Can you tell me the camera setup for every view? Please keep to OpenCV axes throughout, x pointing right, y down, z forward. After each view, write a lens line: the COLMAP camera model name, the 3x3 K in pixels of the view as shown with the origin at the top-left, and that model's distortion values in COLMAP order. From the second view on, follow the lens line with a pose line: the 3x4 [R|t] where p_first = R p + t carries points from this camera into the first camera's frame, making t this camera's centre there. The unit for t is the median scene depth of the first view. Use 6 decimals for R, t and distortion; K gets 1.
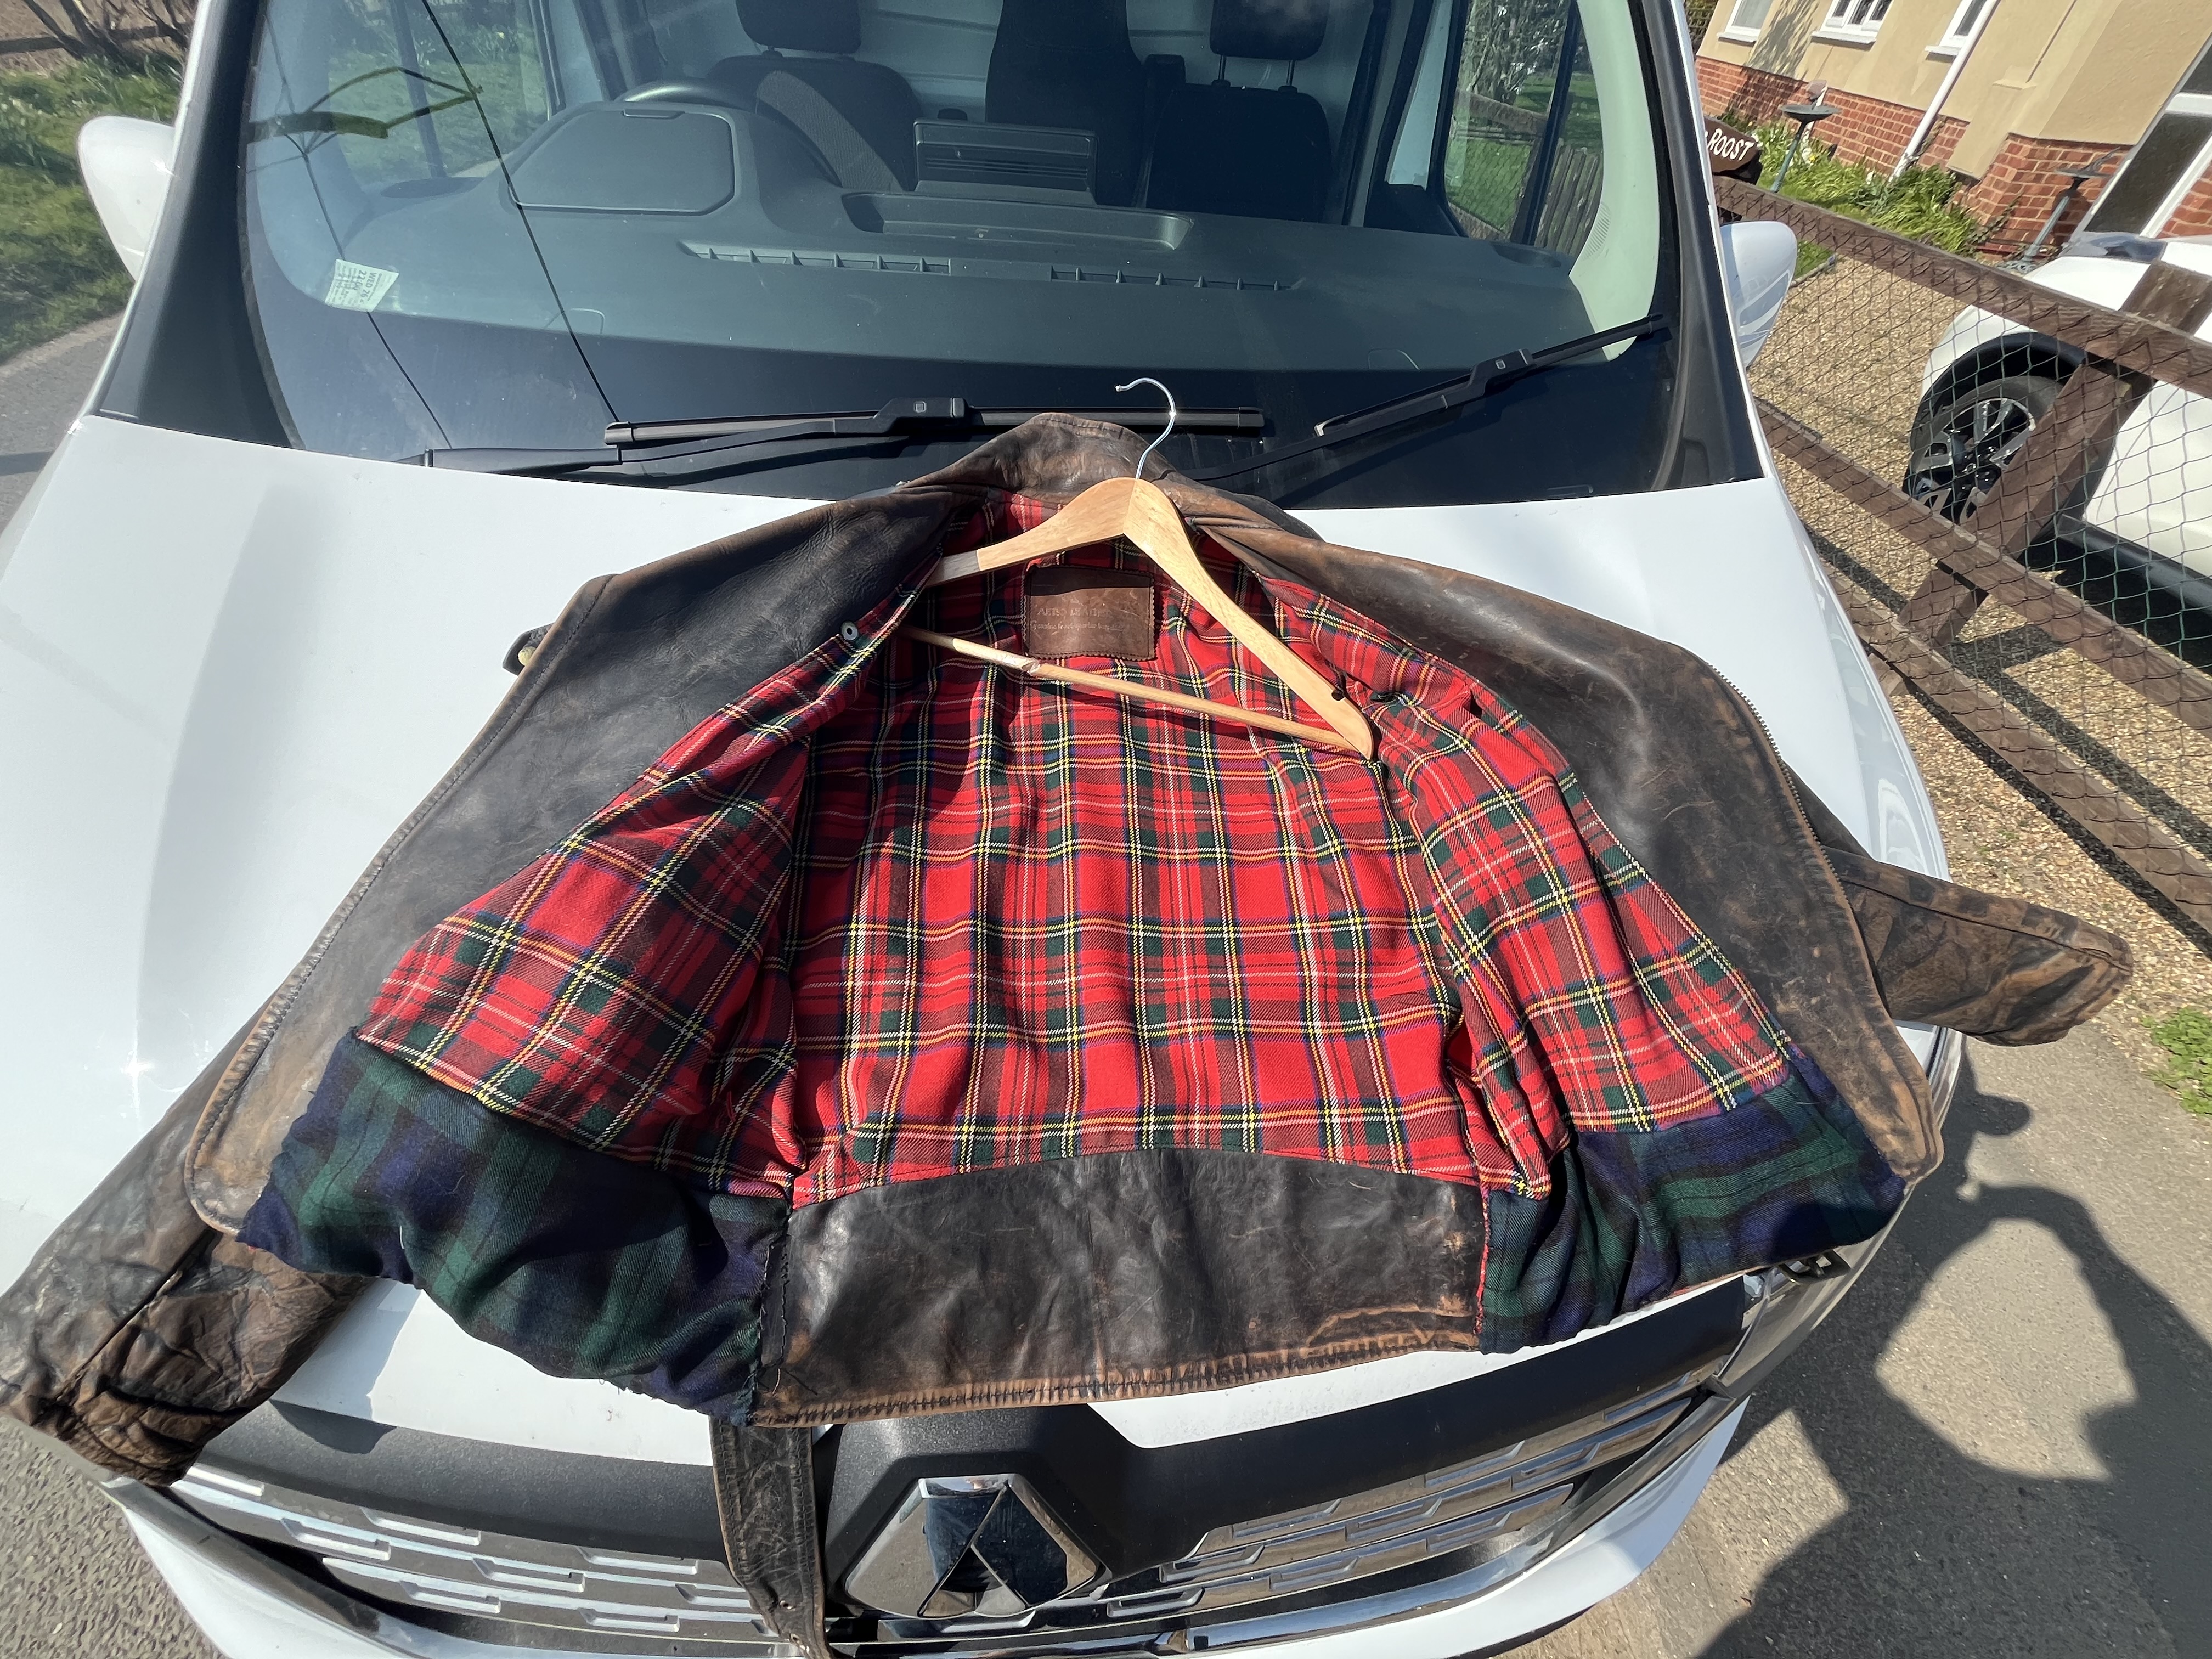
lens RADIAL K [[896.5, 0, 1099.0], [0, 896.5, 826.5], [0, 0, 1]] dist [-0.004764, 0.000700]
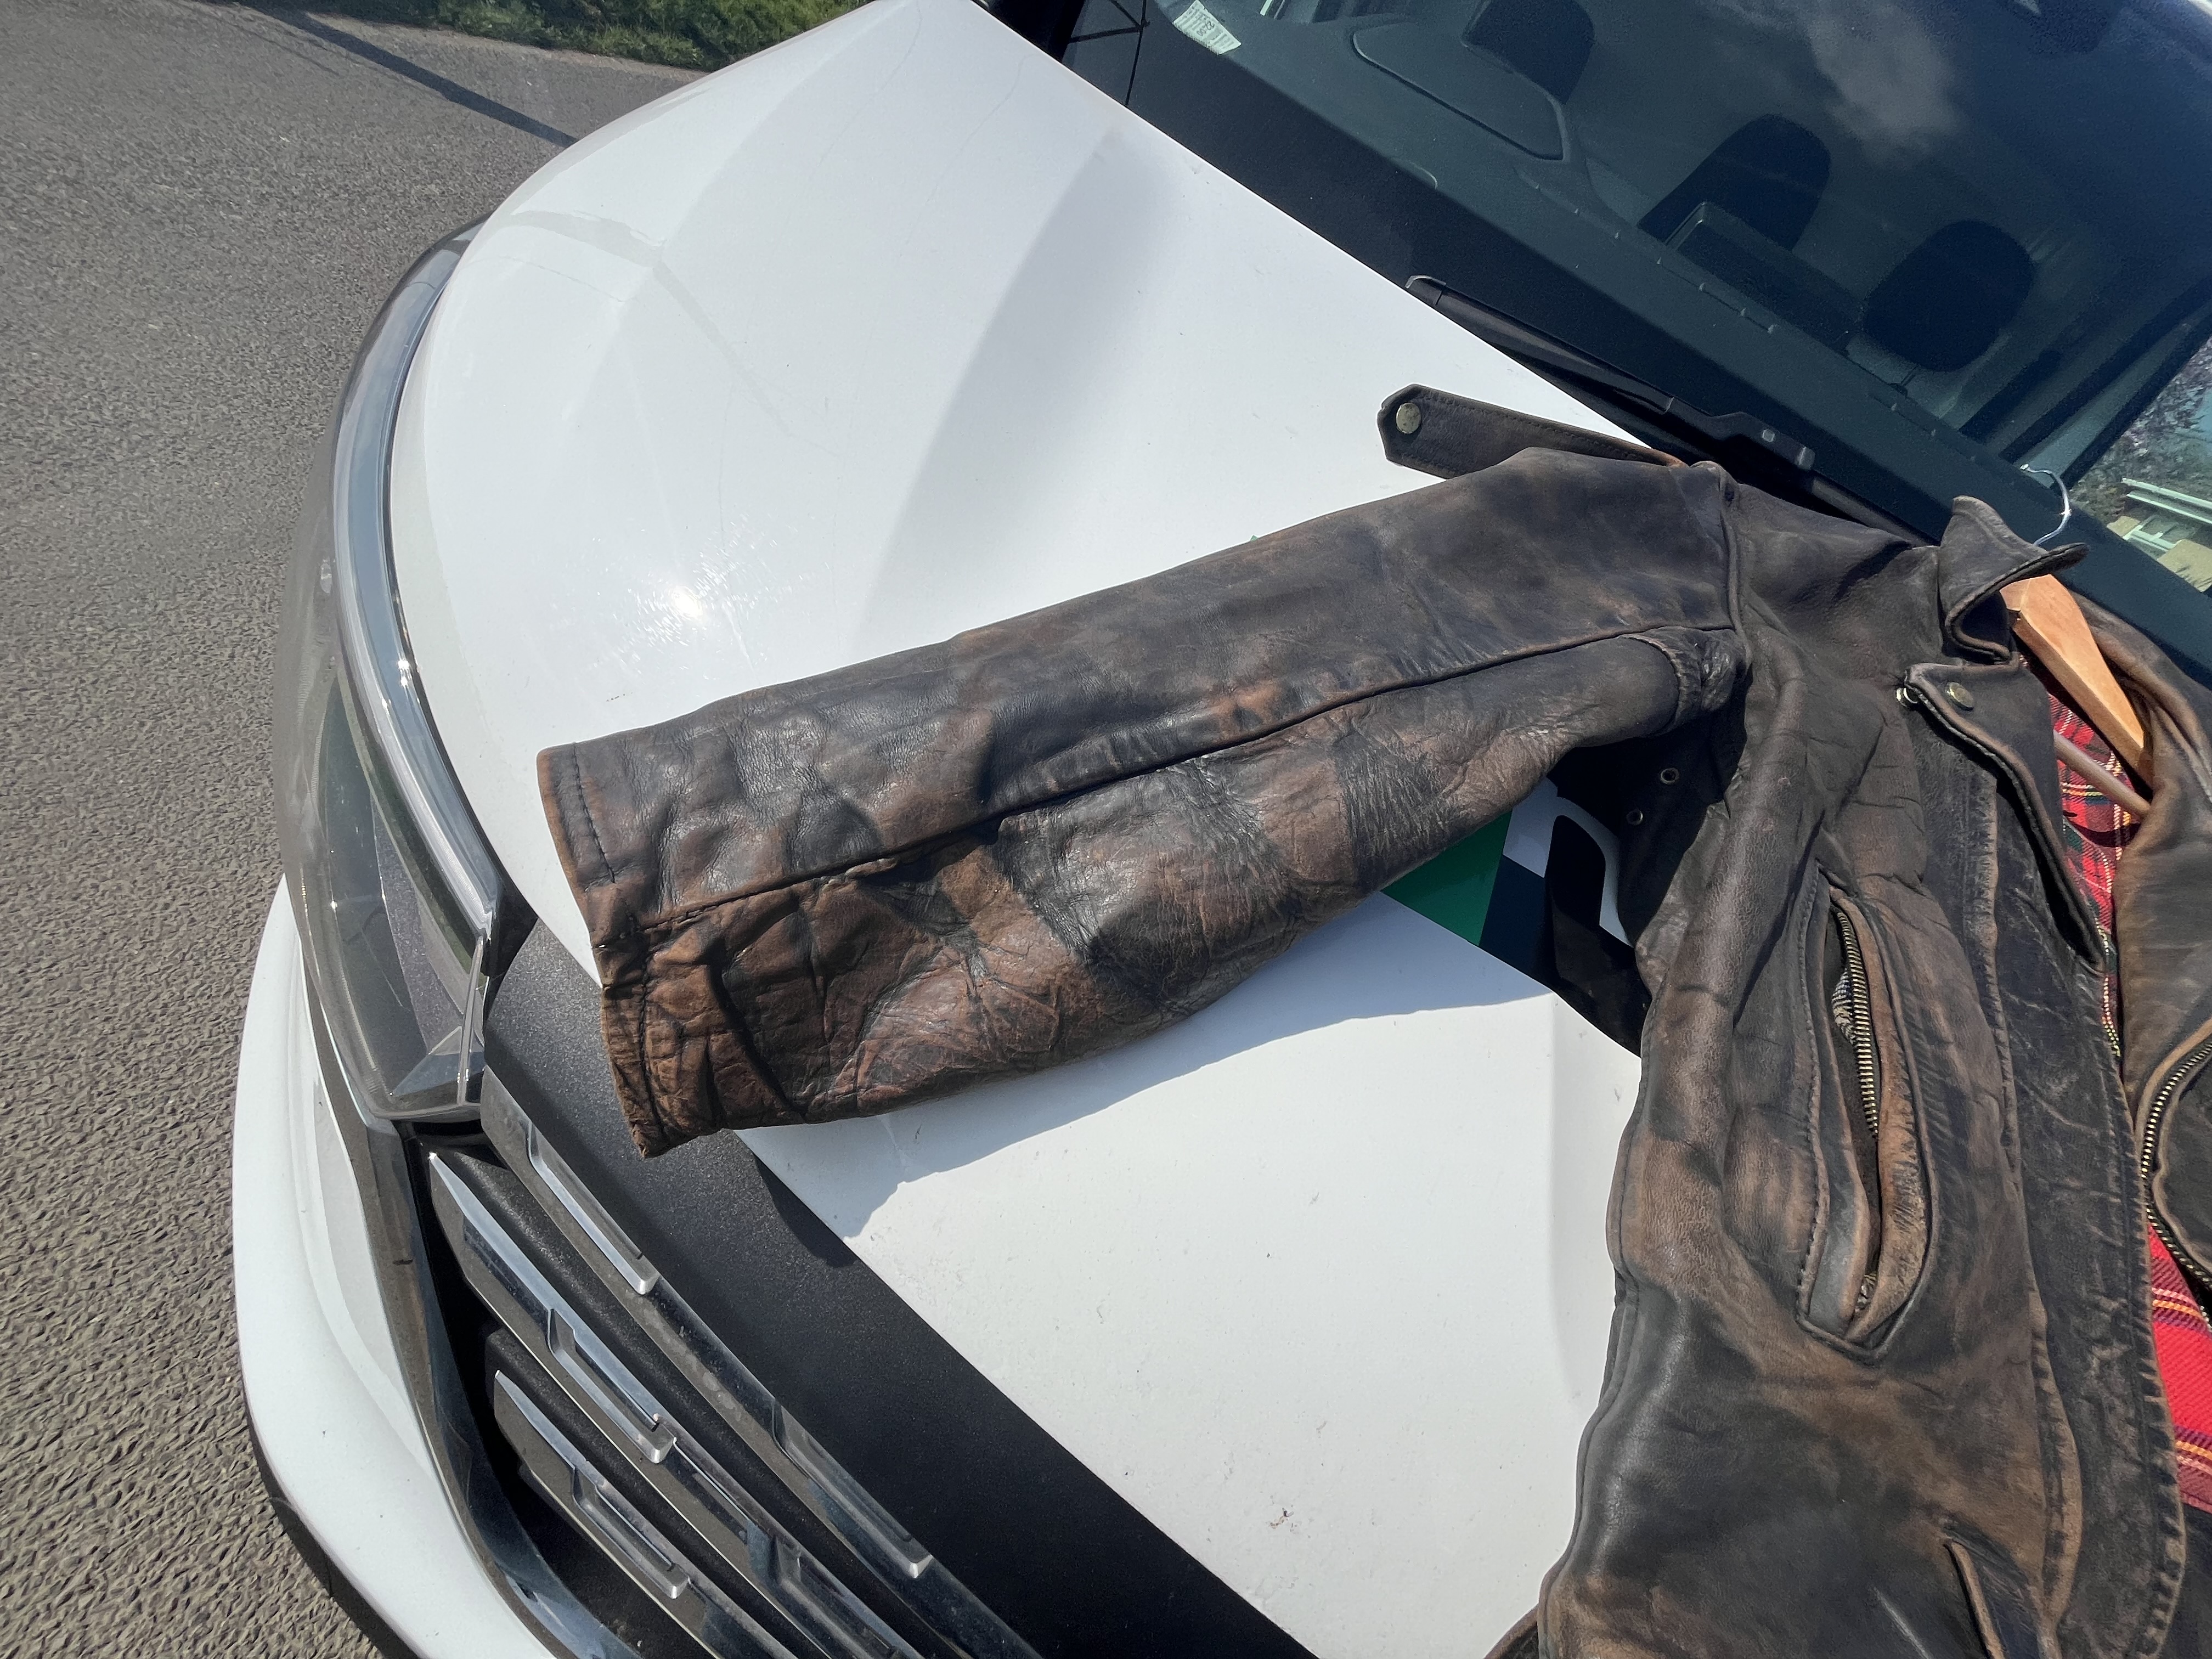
lens RADIAL K [[896.5, 0, 1099.3], [0, 896.5, 822.4], [0, 0, 1]] dist [-0.004764, 0.000700]
pose [[0.857290, 0.509622, -0.073068, -0.334435], [-0.514701, 0.851611, -0.099200, 0.159739], [0.011671, 0.122652, 0.992381, 0.152079]]
